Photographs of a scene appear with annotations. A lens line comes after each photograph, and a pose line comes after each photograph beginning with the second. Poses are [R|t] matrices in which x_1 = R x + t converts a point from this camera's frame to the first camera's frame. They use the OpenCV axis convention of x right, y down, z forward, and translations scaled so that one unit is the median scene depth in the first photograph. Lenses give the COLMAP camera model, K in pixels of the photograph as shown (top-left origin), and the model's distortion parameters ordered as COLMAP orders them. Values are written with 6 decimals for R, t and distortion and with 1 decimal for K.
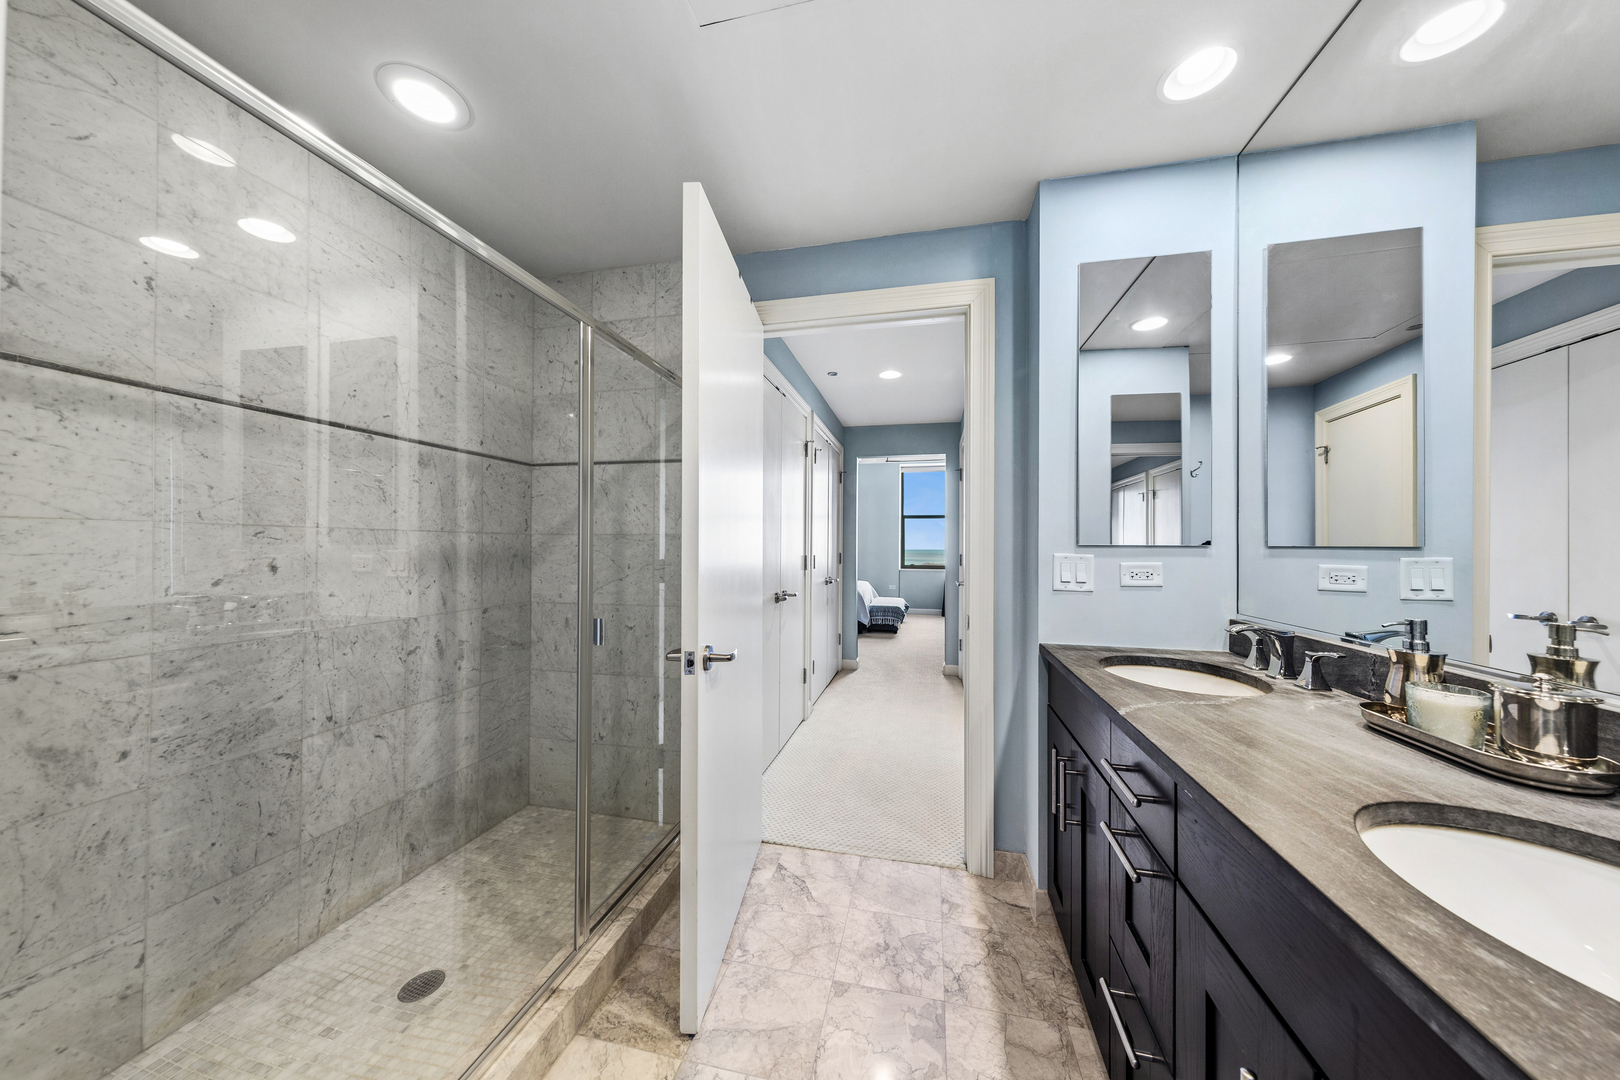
lens RADIAL K [[541.5, 0, 806.9], [0, 541.5, 541.8], [0, 0, 1]] dist [-0.000753, -0.000072]
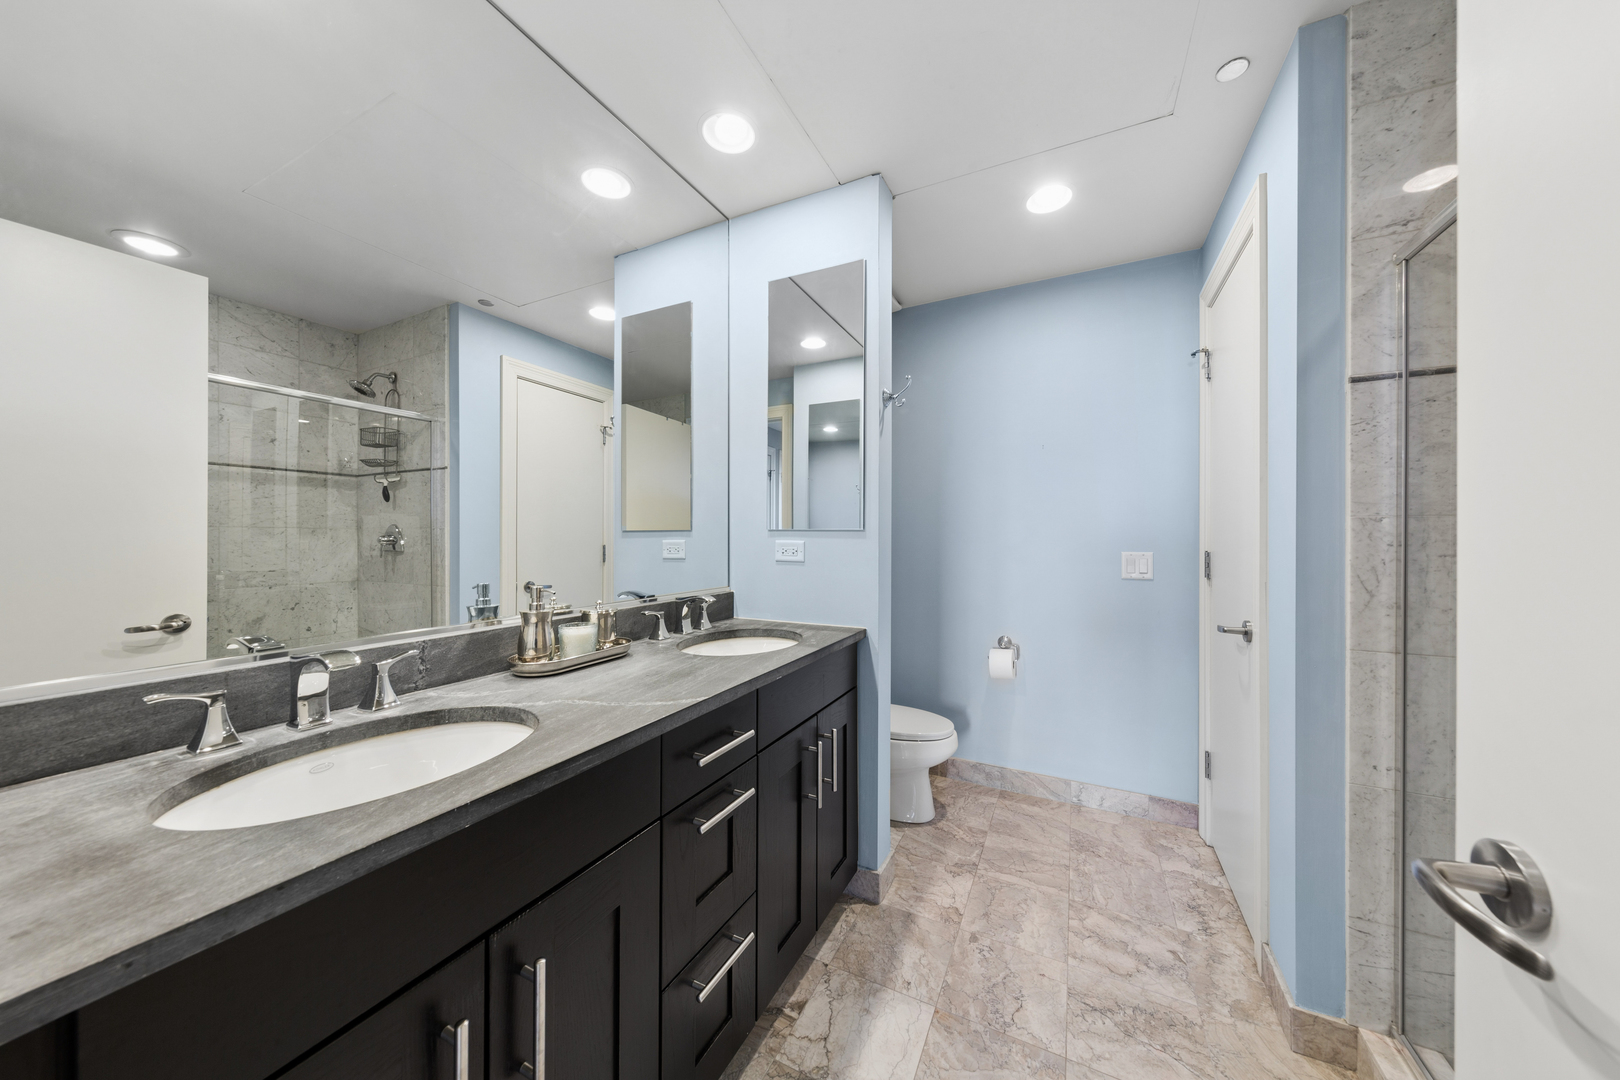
lens RADIAL K [[541.5, 0, 806.9], [0, 541.5, 541.8], [0, 0, 1]] dist [-0.000753, -0.000072]
pose [[-0.970461, -0.004925, 0.241207, 0.186031], [-0.005265, 0.999986, -0.000765, 0.039049], [-0.241199, -0.002012, -0.970474, 2.069566]]
